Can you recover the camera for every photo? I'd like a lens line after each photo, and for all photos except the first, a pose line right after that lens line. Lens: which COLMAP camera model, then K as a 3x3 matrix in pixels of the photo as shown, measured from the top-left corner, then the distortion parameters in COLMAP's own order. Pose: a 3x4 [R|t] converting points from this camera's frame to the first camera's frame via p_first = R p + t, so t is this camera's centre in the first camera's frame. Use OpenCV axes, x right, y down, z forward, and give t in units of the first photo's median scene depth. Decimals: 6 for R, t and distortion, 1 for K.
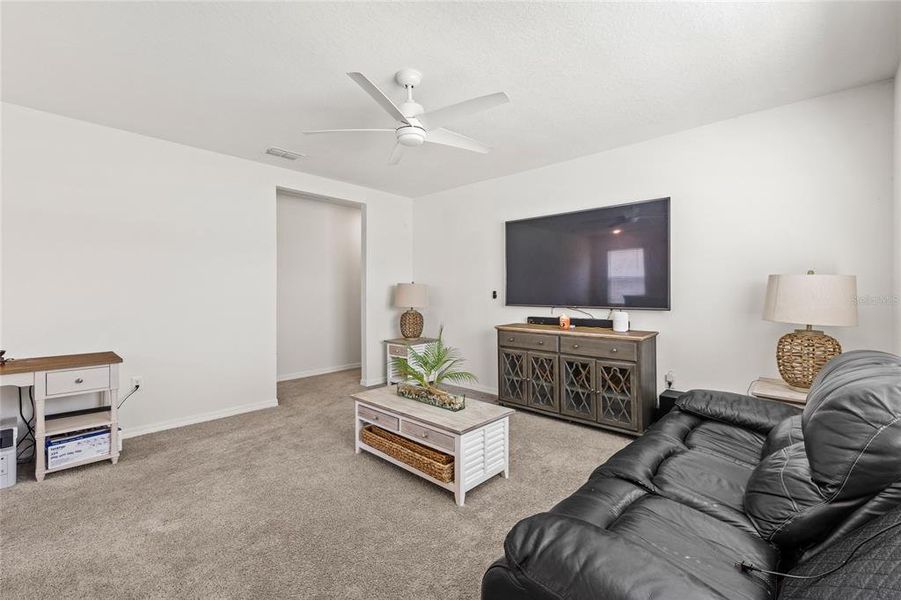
lens RADIAL K [[389.5, 0, 447.2], [0, 389.5, 294.4], [0, 0, 1]] dist [-0.001469, -0.000603]
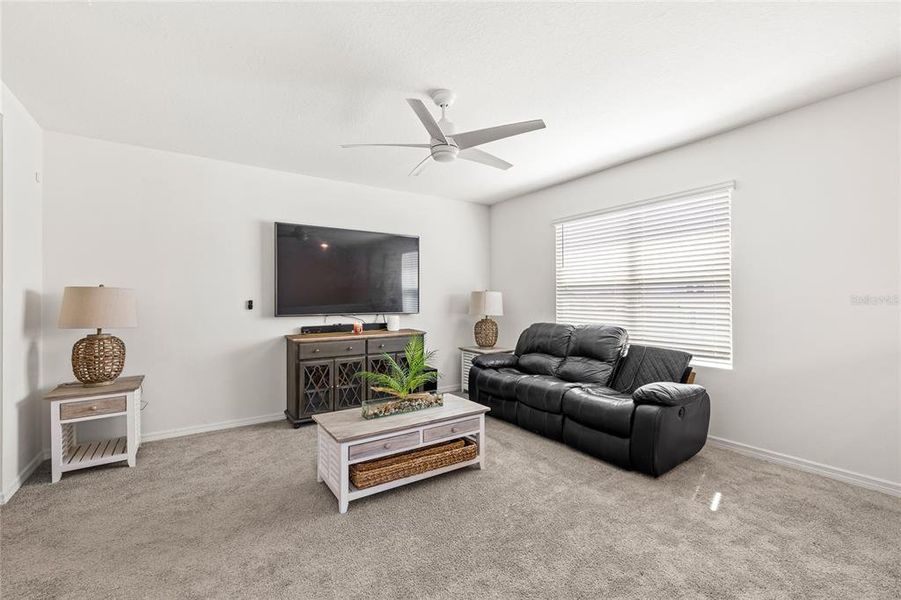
lens RADIAL K [[392.3, 0, 450.0], [0, 392.3, 300.3], [0, 0, 1]] dist [0.001273, 0.000218]
pose [[0.210852, -0.009070, 0.977476, -0.729188], [0.008292, 0.999938, 0.007489, -0.014072], [-0.977483, 0.006526, 0.210914, 0.477564]]
